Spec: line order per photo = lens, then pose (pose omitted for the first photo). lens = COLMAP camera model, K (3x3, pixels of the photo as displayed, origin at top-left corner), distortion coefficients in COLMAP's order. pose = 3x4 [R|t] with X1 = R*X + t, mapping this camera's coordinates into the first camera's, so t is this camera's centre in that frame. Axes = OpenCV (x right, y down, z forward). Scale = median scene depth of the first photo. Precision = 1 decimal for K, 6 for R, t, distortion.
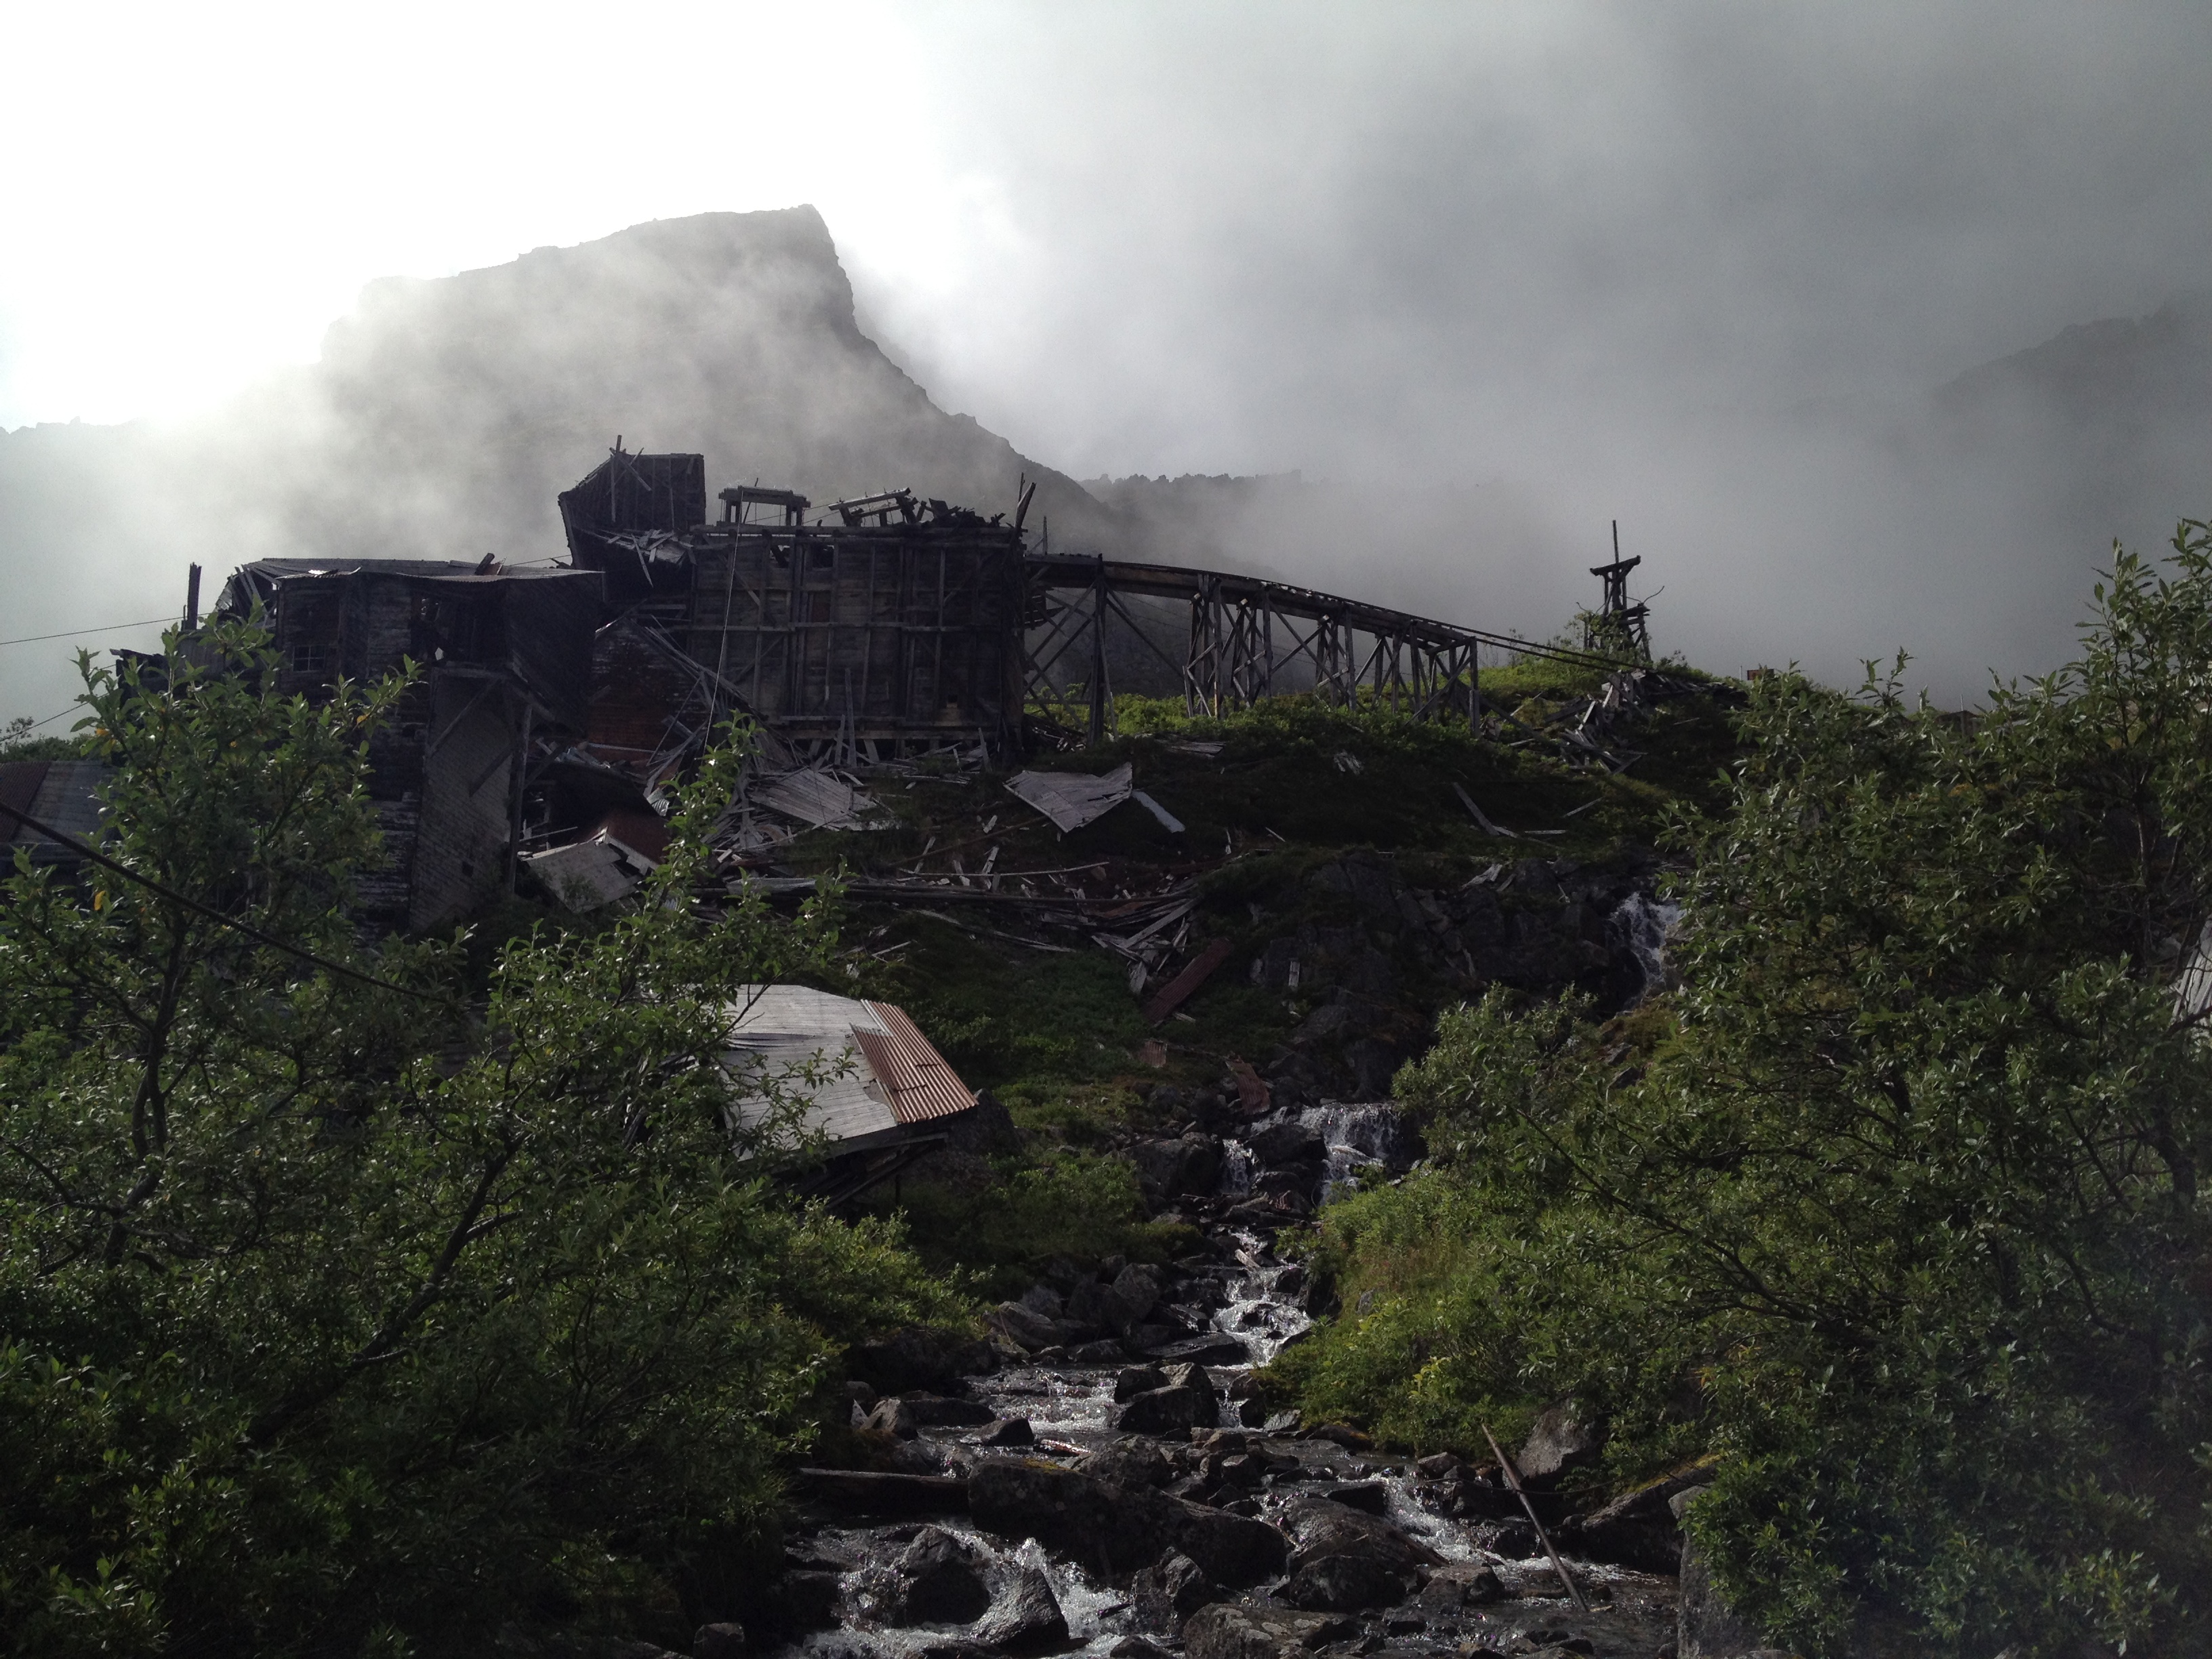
lens RADIAL K [[2107.4, 0, 1077.7], [0, 2107.4, 823.1], [0, 0, 1]] dist [0.144839, -0.329448]
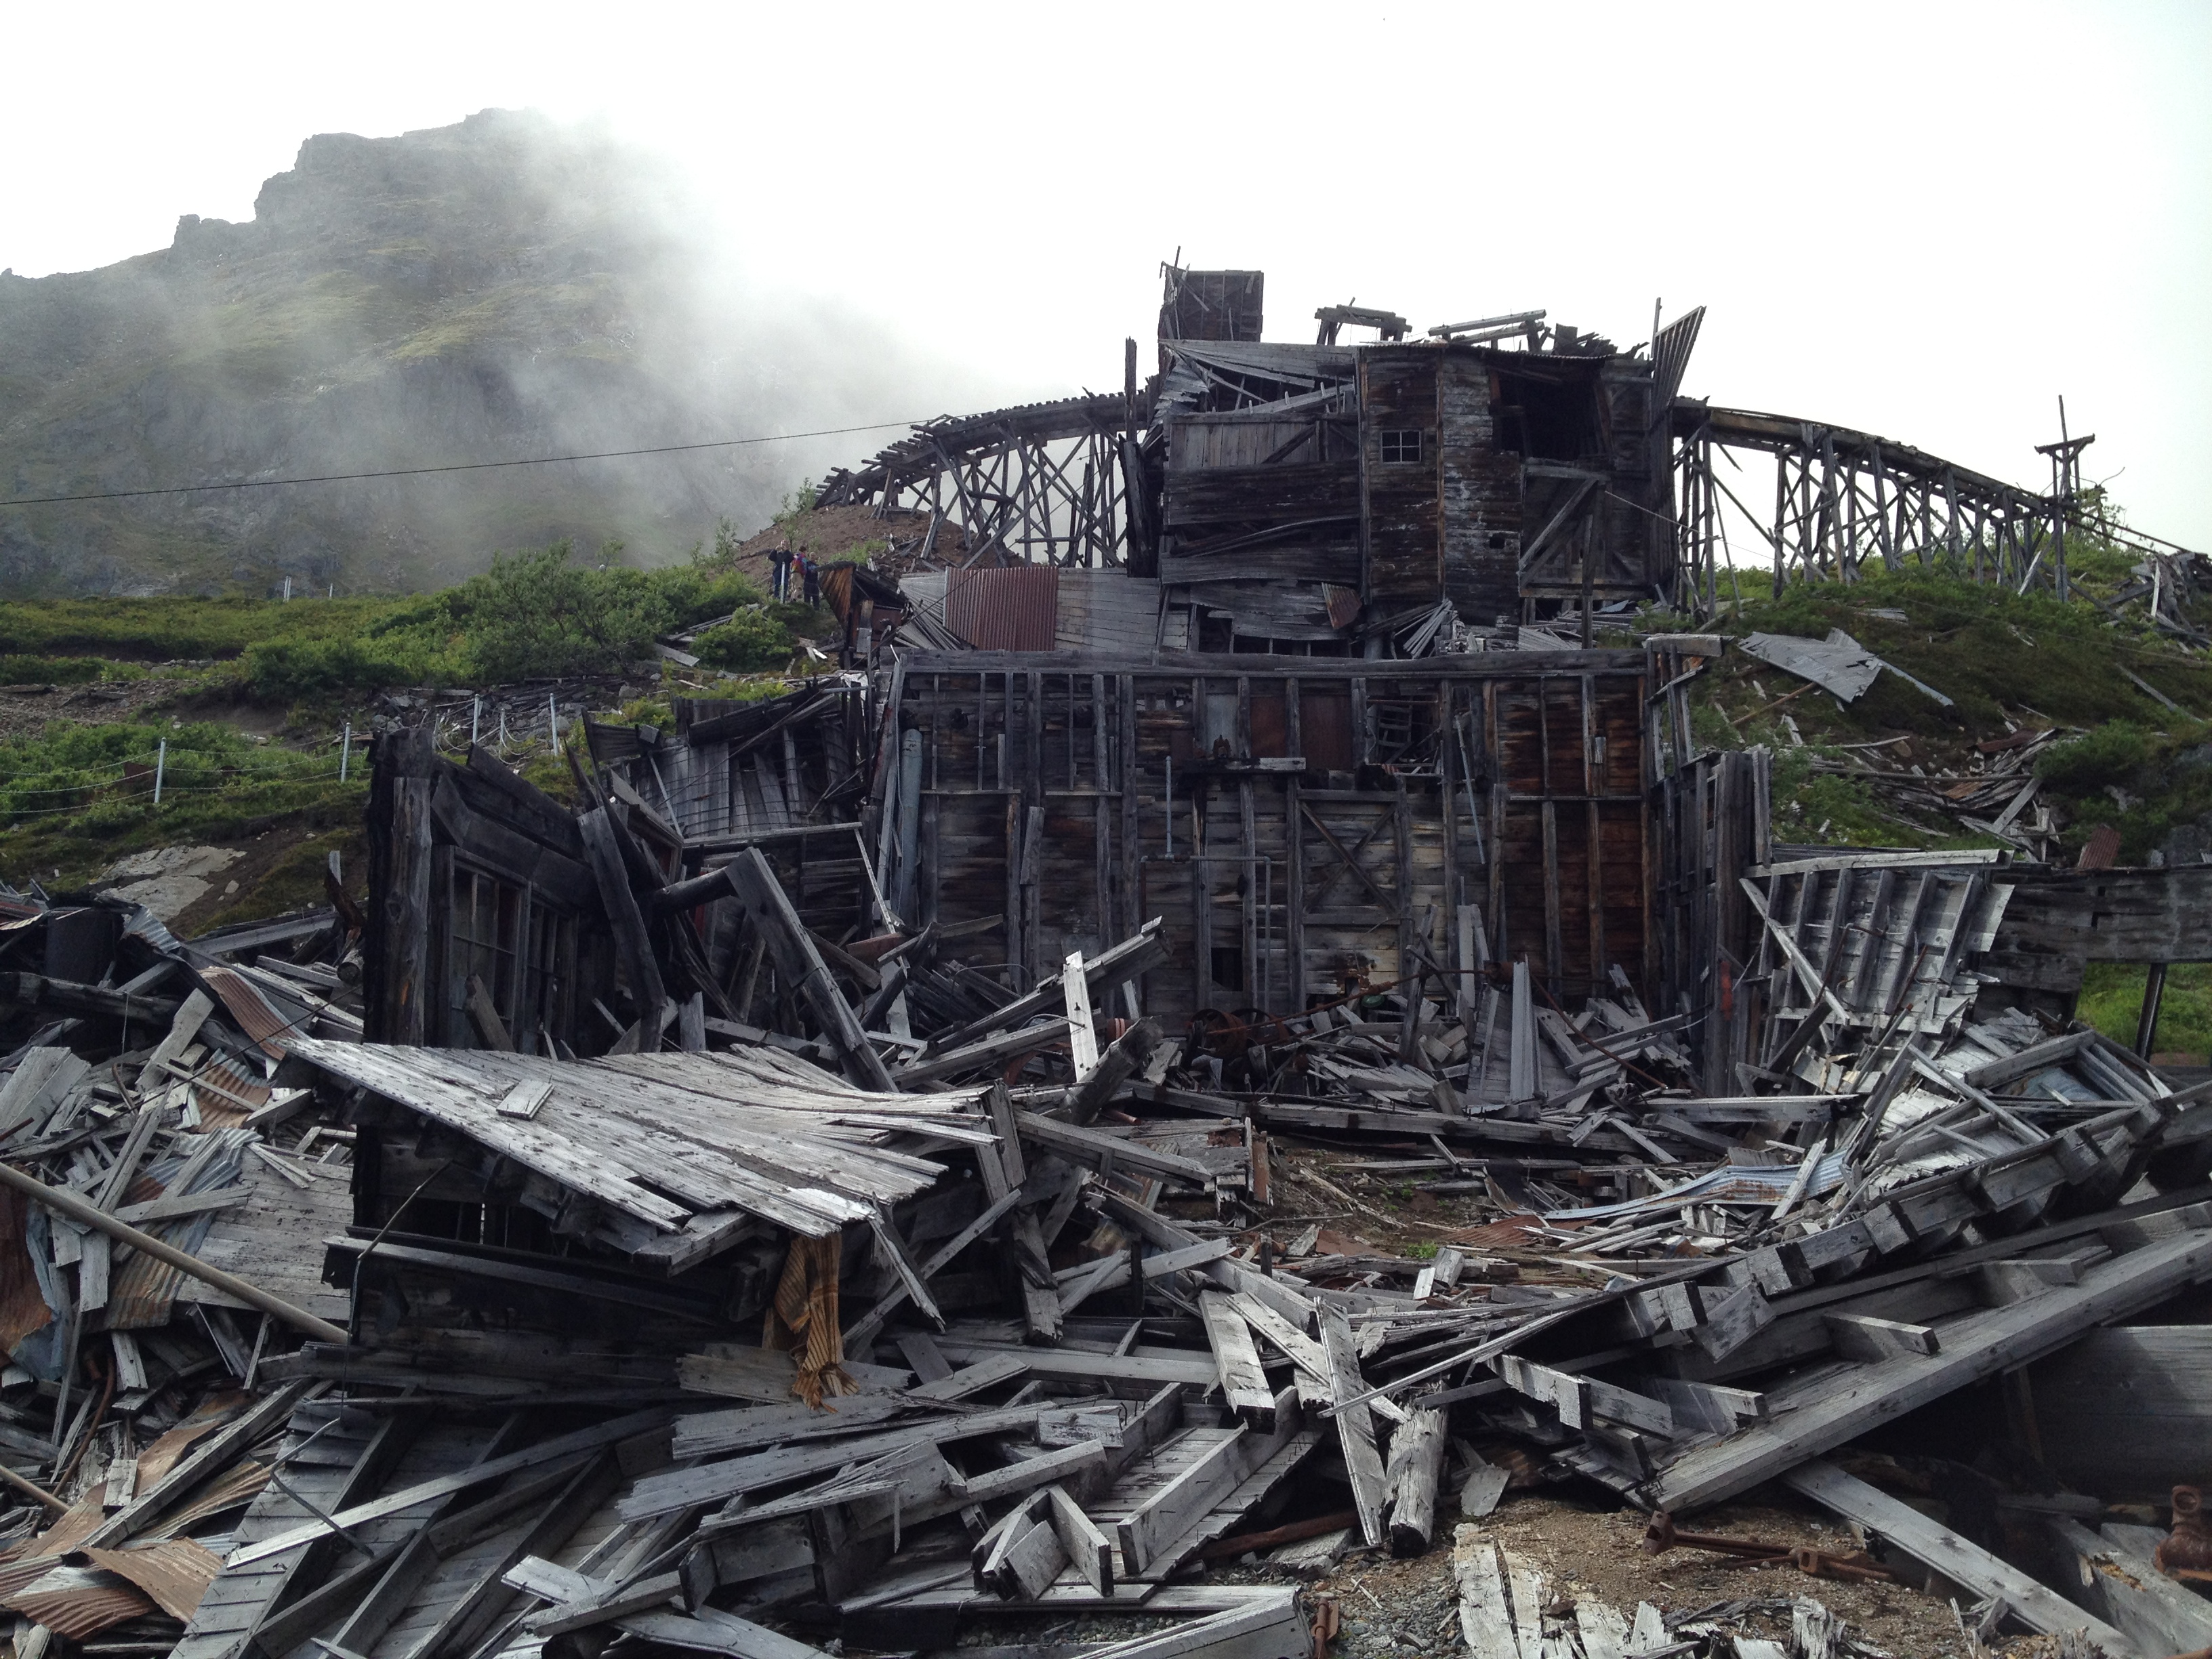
lens RADIAL K [[2107.4, 0, 1077.7], [0, 2107.4, 823.1], [0, 0, 1]] dist [0.144839, -0.329448]
pose [[0.998015, 0.022937, 0.058654, -0.311627], [-0.025512, 0.998726, 0.043539, 0.020204], [-0.057581, -0.044949, 0.997328, 0.114350]]
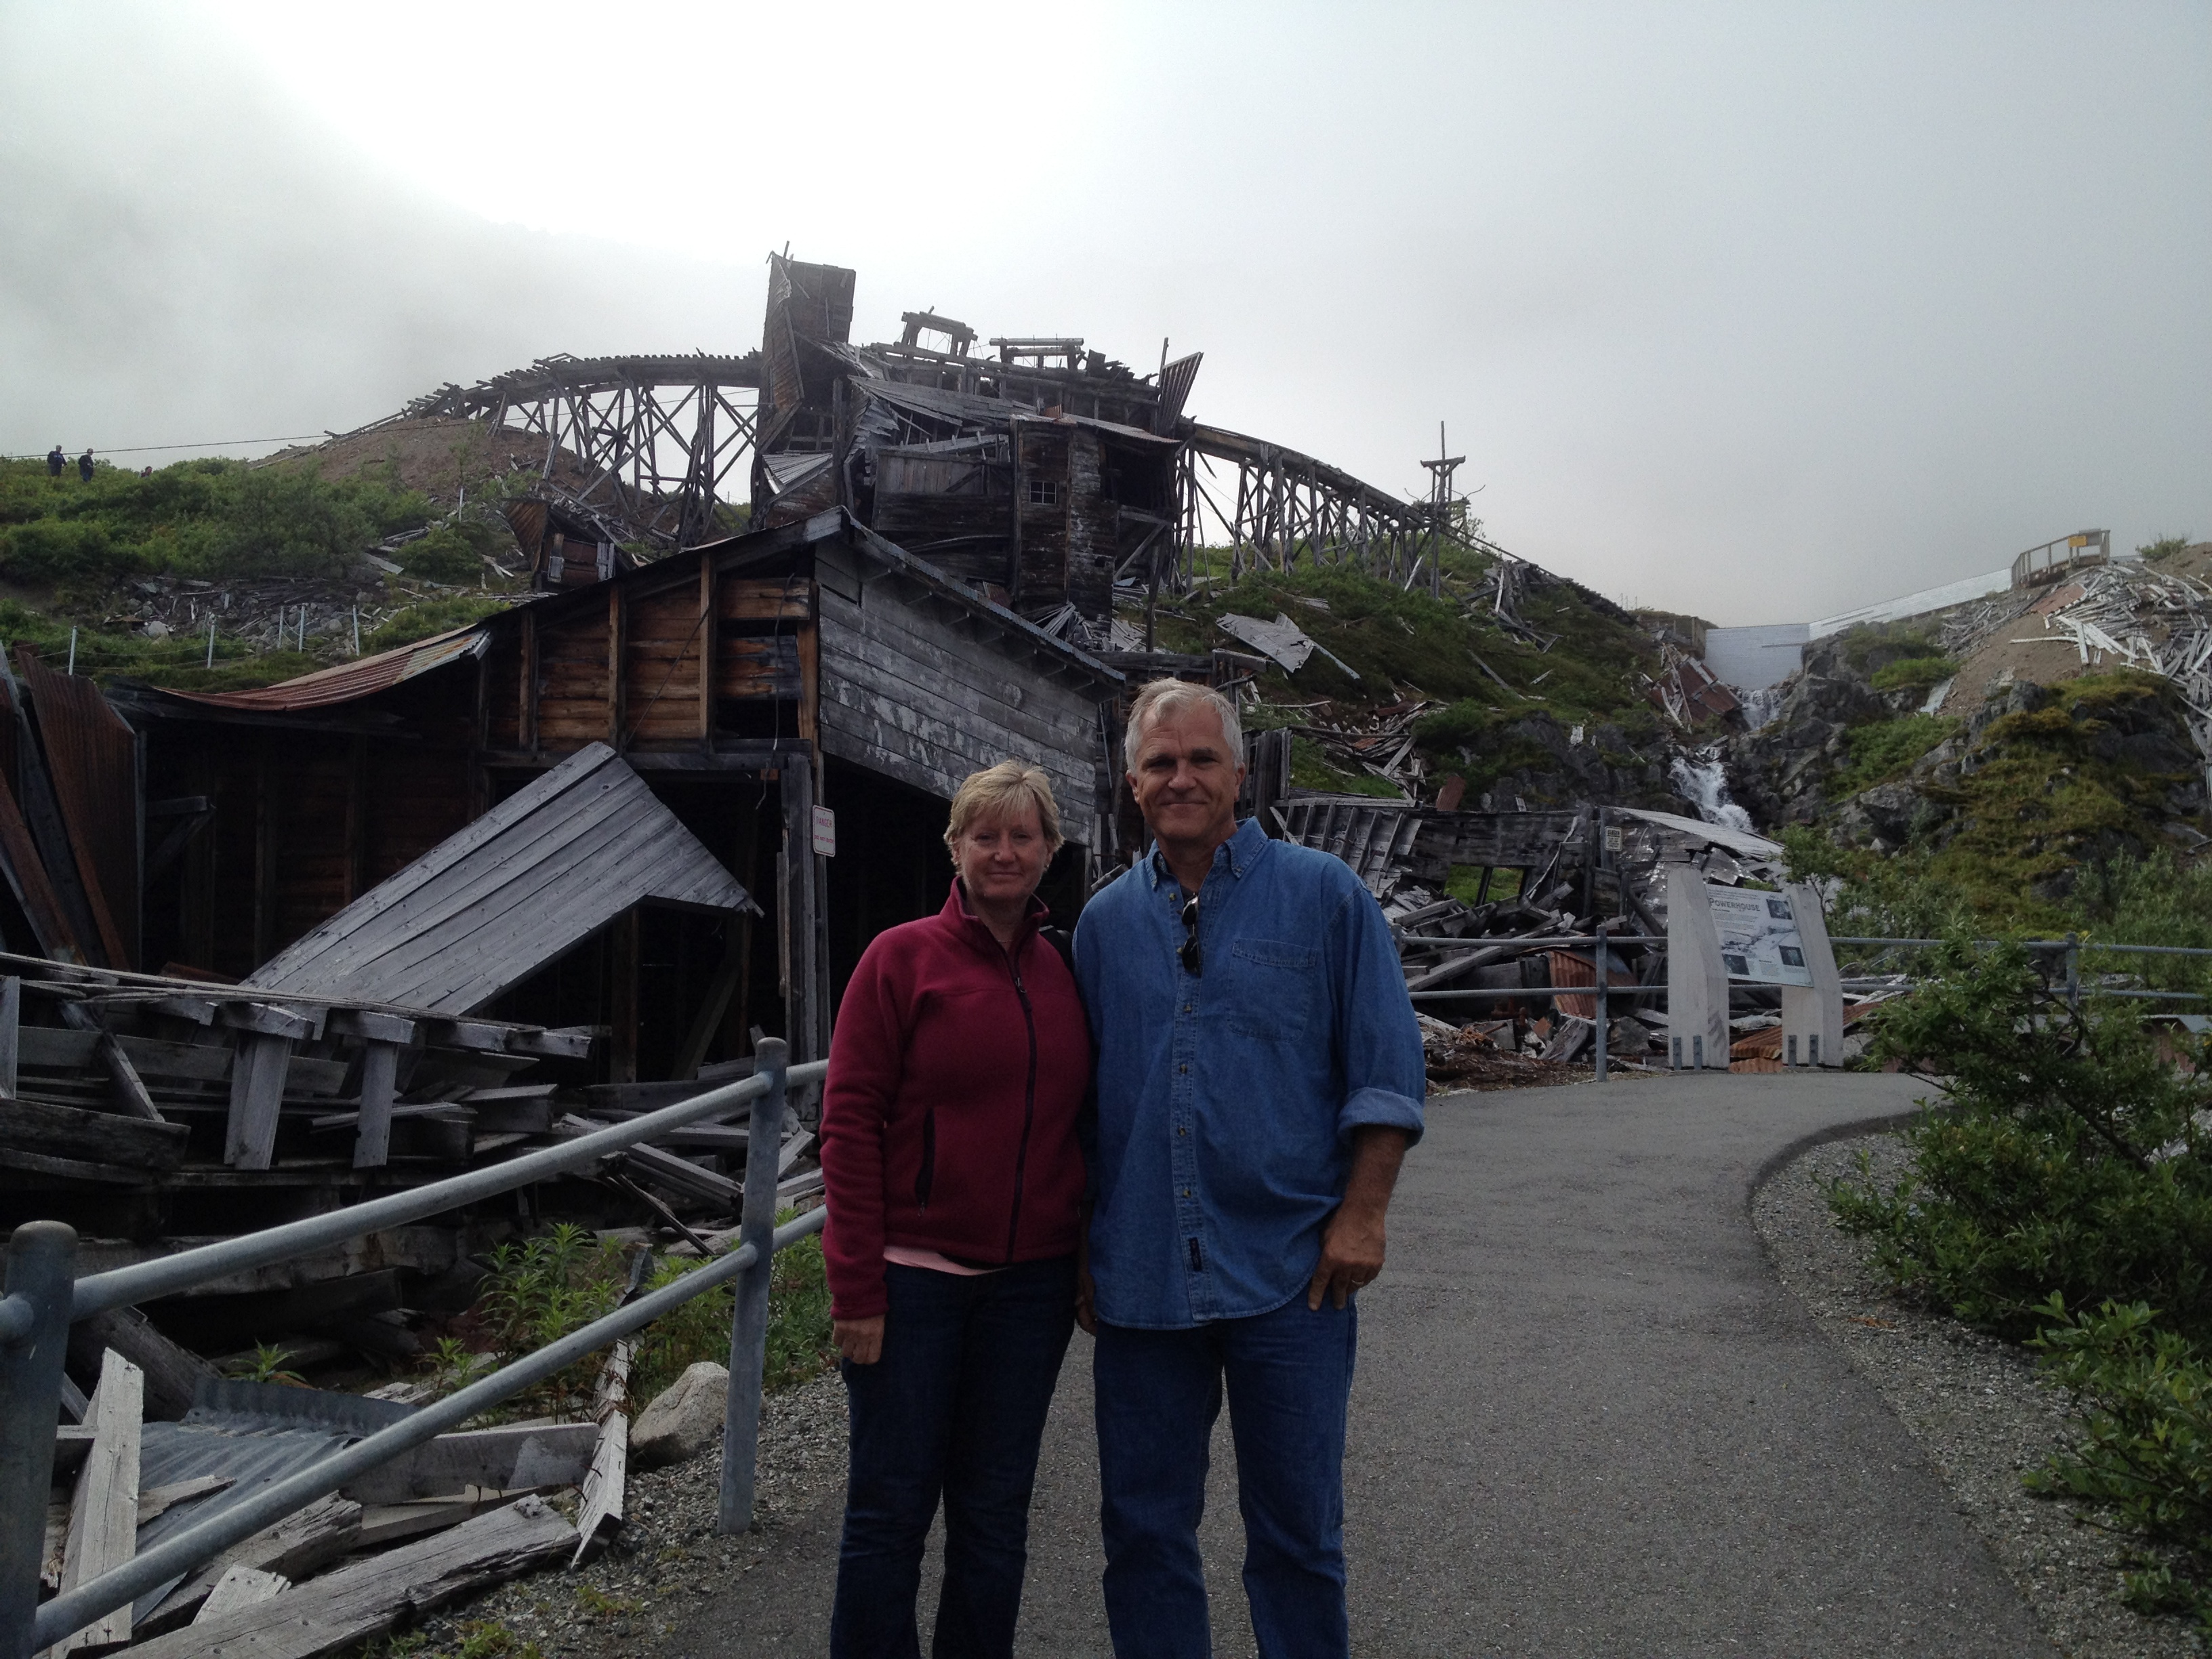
lens RADIAL K [[2111.5, 0, 1106.0], [0, 2111.5, 829.5], [0, 0, 1]] dist [0.149002, -0.338505]
pose [[0.935762, 0.066687, 0.346270, -0.425482], [-0.100533, 0.991655, 0.080703, 0.005470], [-0.337999, -0.110330, 0.934657, -0.073617]]
